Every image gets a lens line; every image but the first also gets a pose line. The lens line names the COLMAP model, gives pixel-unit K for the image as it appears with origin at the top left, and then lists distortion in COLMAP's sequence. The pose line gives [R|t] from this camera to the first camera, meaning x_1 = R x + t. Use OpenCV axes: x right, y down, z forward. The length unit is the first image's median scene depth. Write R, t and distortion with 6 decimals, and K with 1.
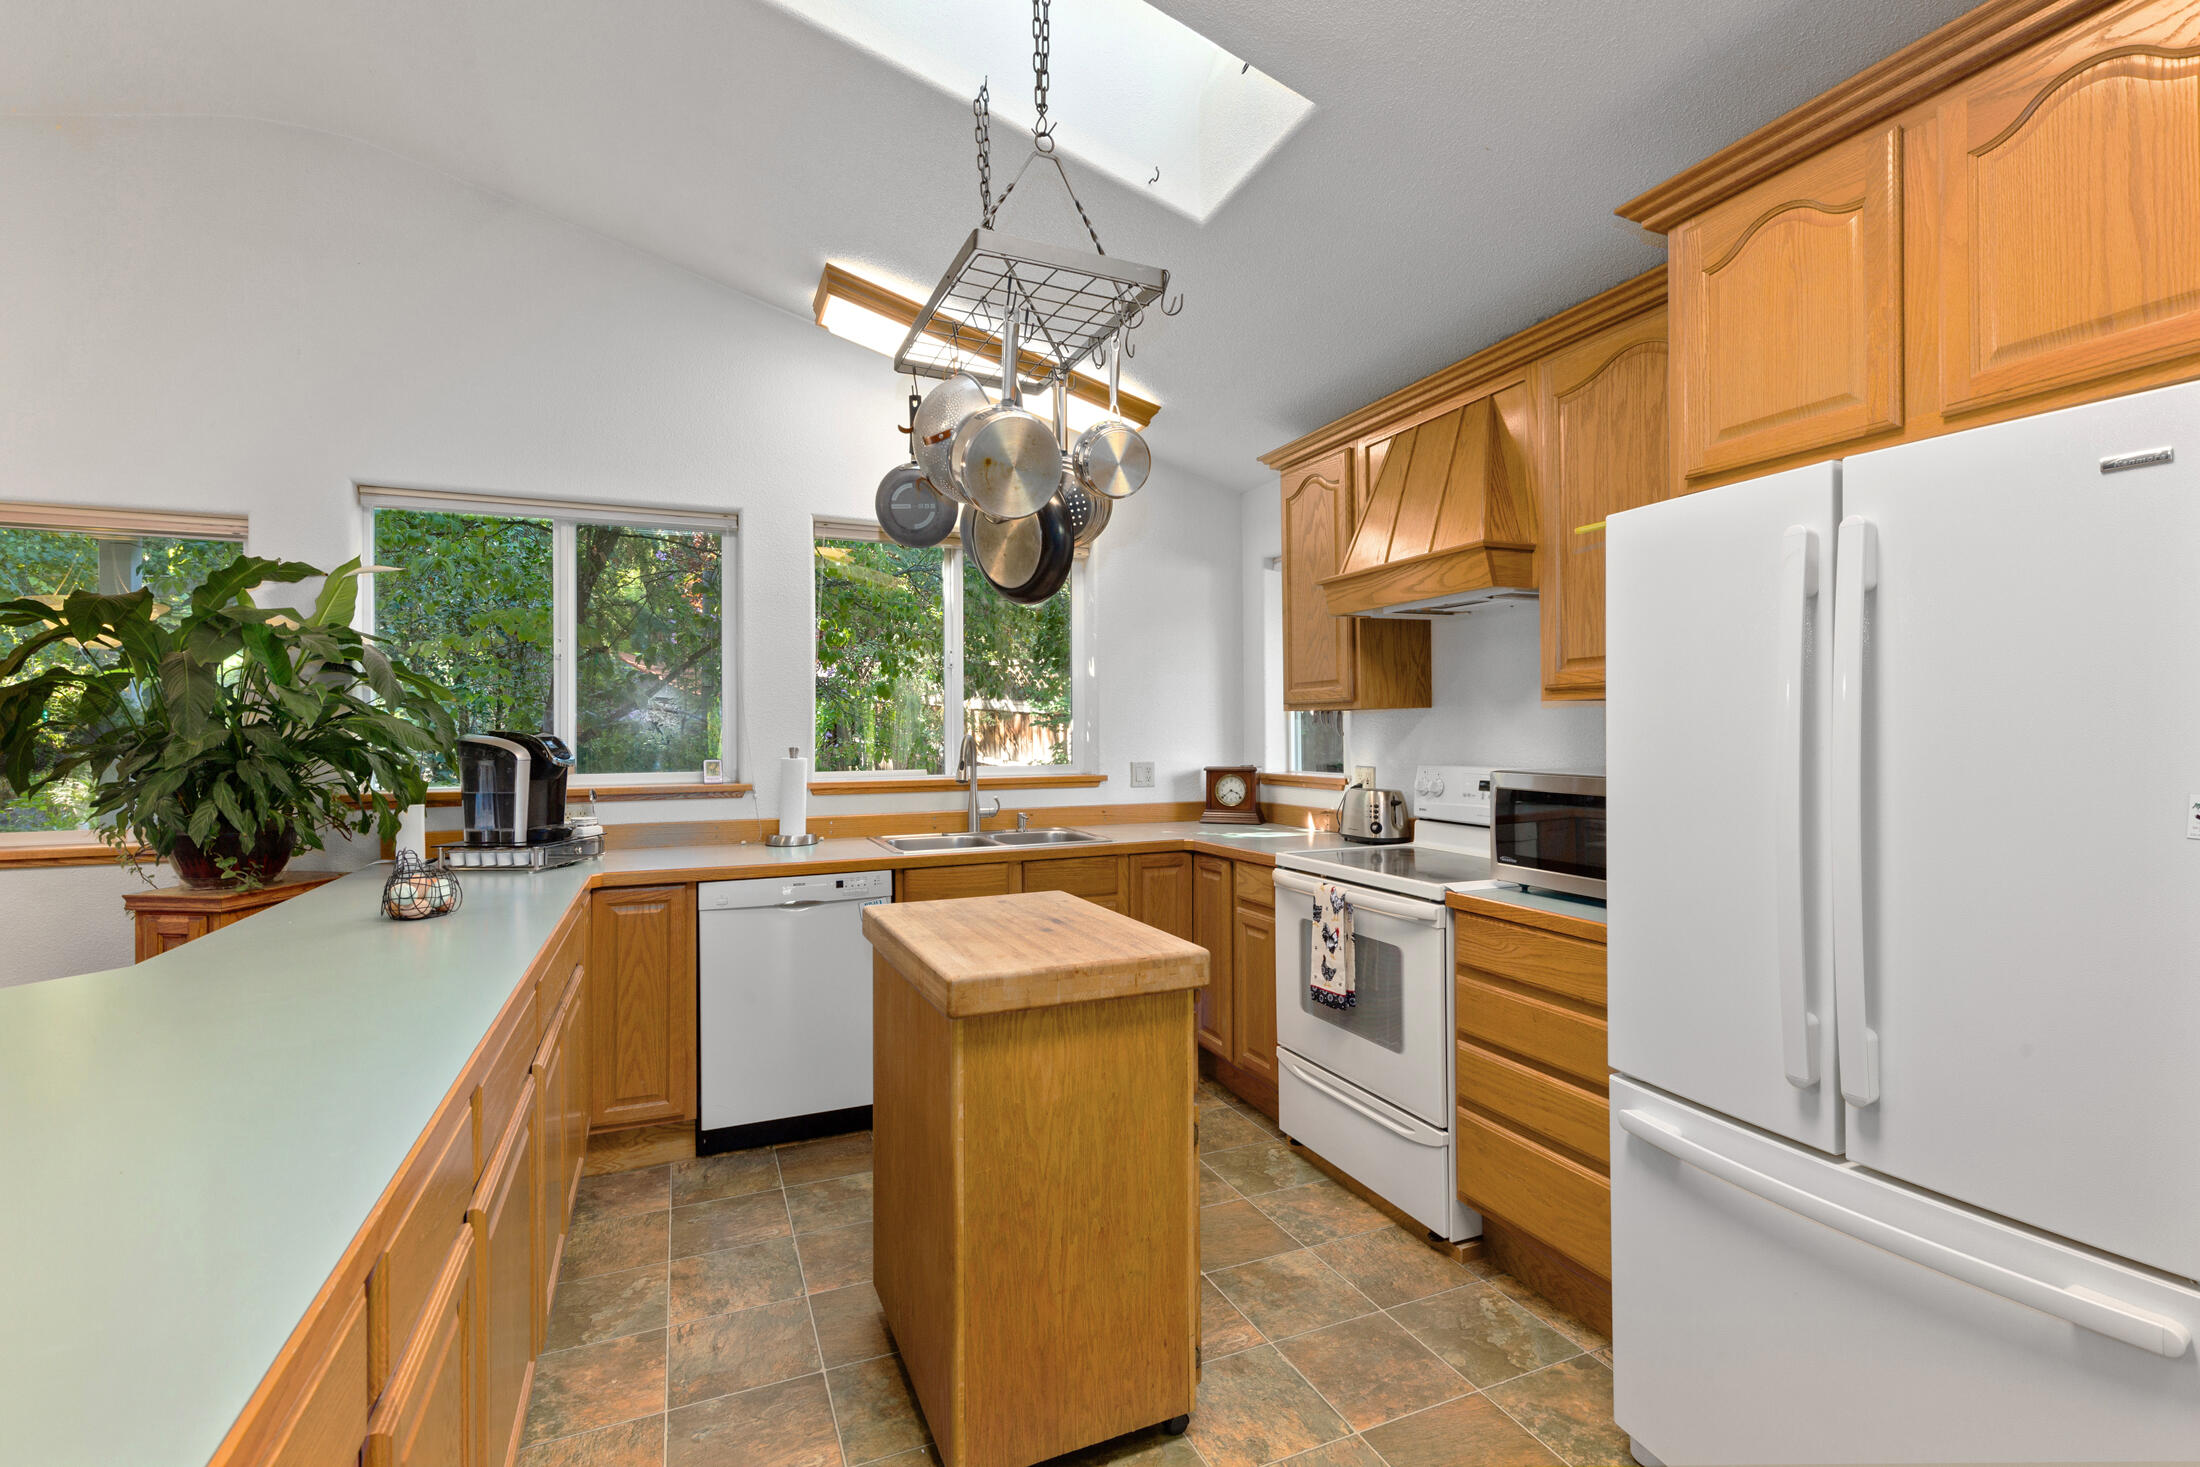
lens RADIAL K [[1005.2, 0, 1107.8], [0, 1005.2, 721.5], [0, 0, 1]] dist [0.007193, -0.001347]
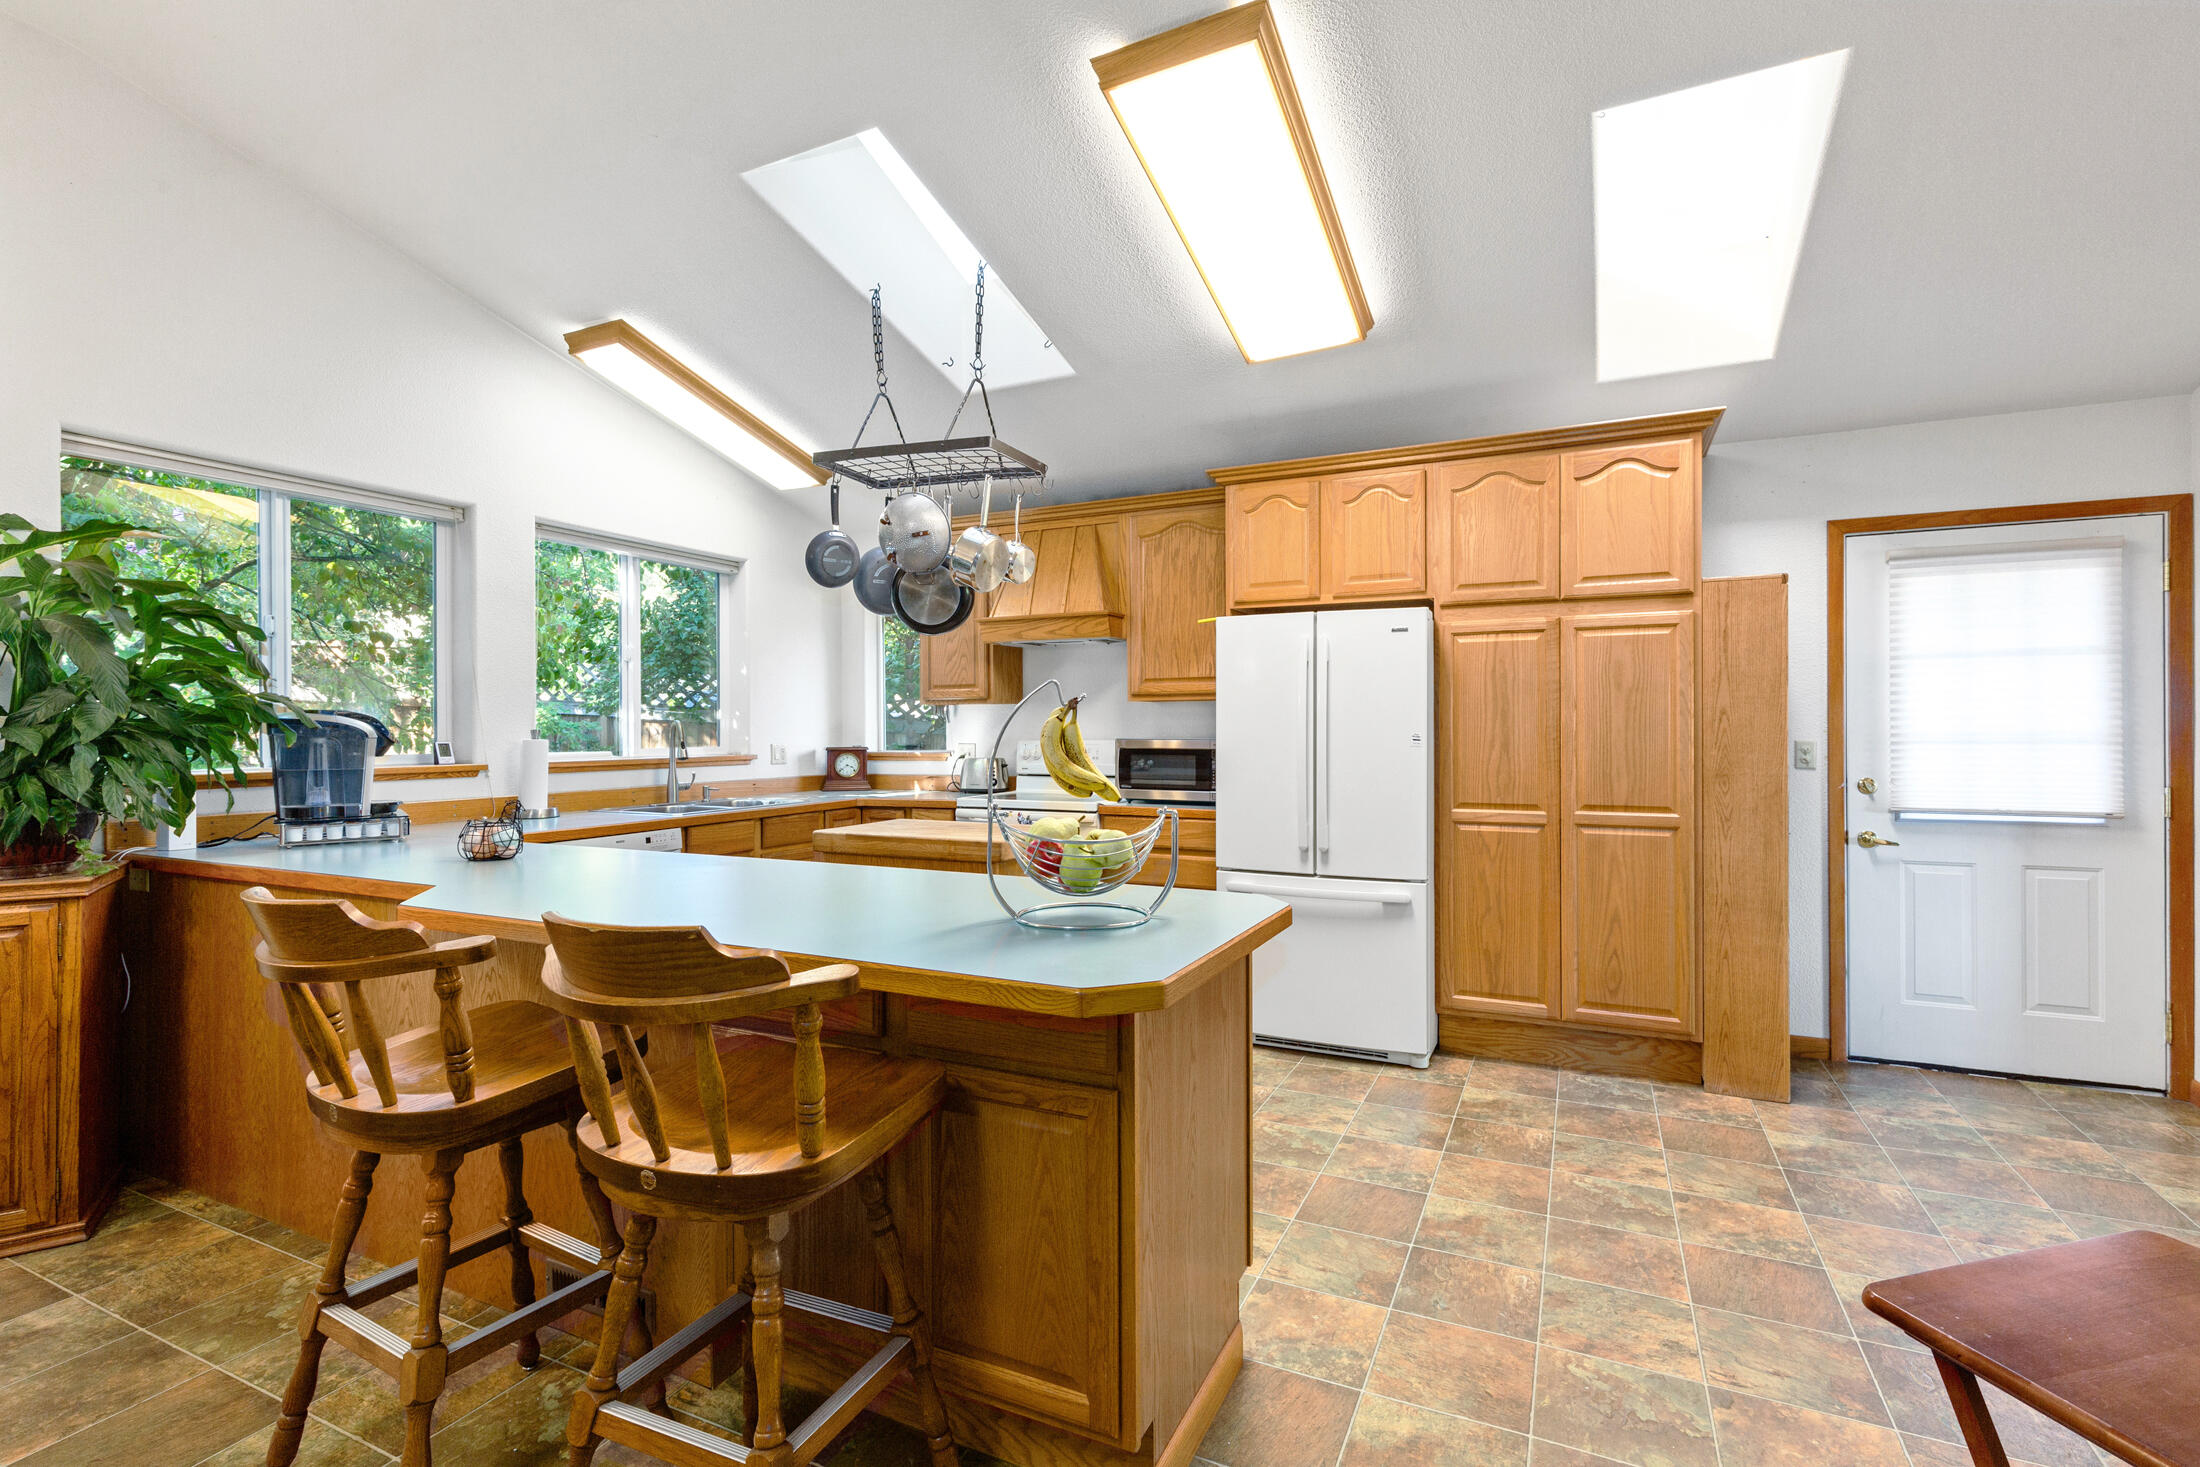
lens RADIAL K [[1005.2, 0, 1115.1], [0, 1005.2, 731.0], [0, 0, 1]] dist [0.007193, -0.001347]
pose [[0.746832, 0.000205, 0.665012, -0.710495], [-0.005413, 0.999969, 0.005771, 0.021166], [-0.664990, -0.007910, 0.746810, -0.312127]]
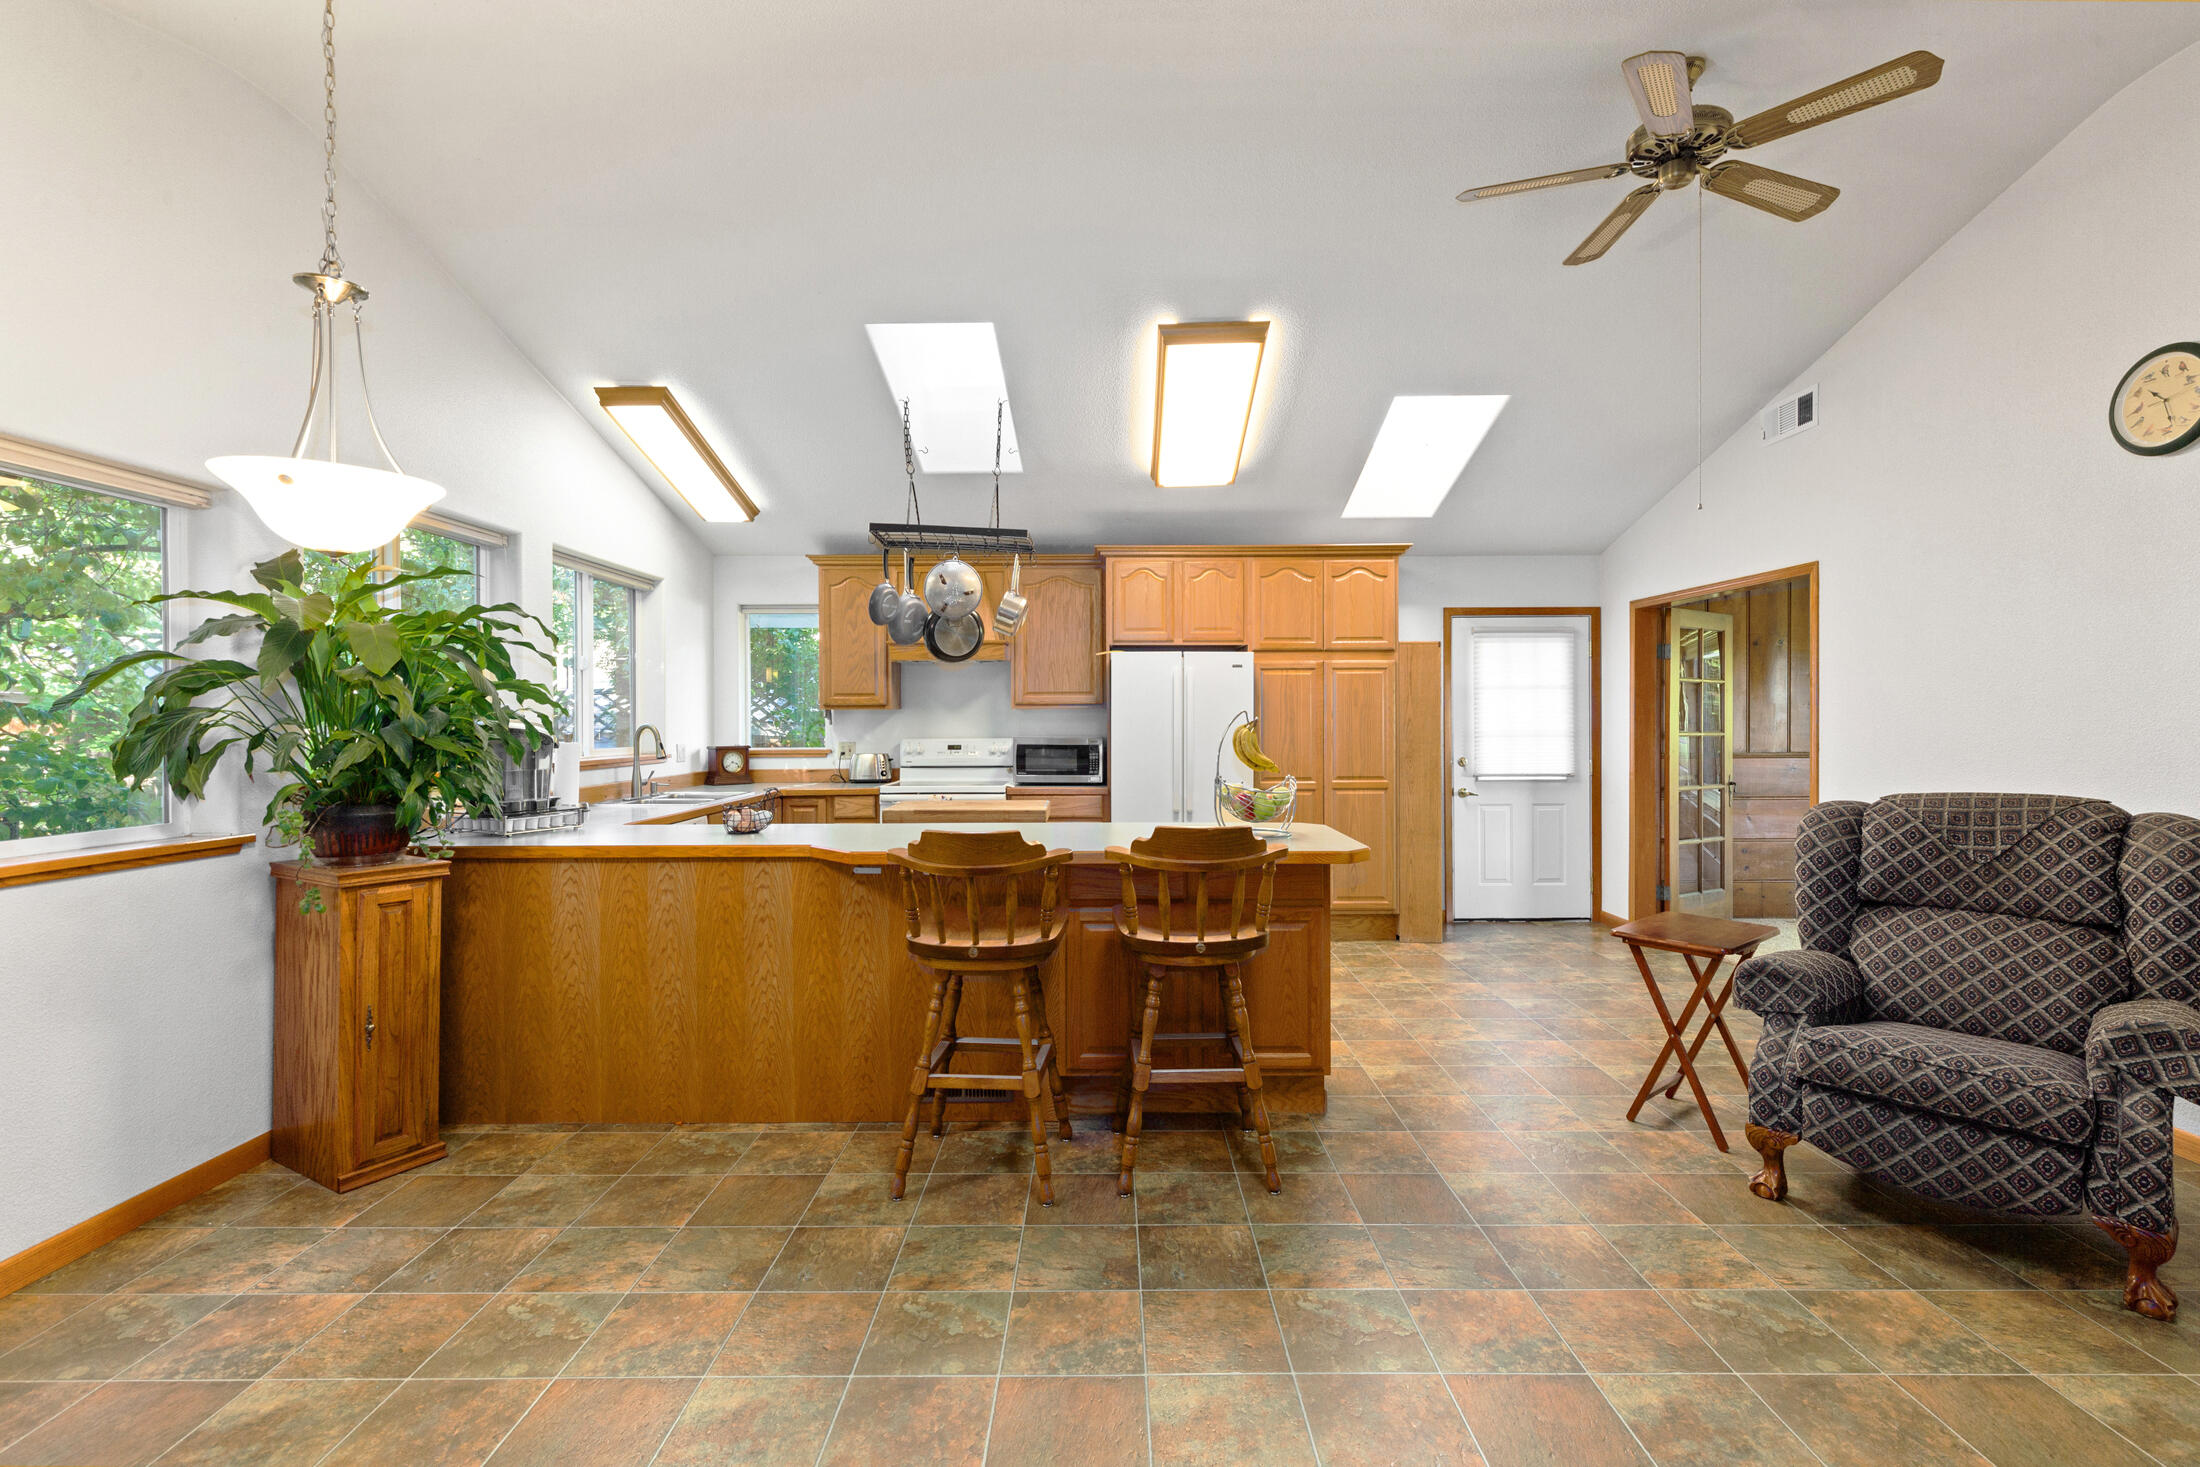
lens RADIAL K [[1005.2, 0, 1118.3], [0, 1005.2, 719.8], [0, 0, 1]] dist [0.007193, -0.001347]
pose [[0.382588, 0.003781, 0.923911, -1.493888], [-0.005201, 0.999985, -0.001939, 0.008495], [-0.923904, -0.004063, 0.382602, -0.134993]]
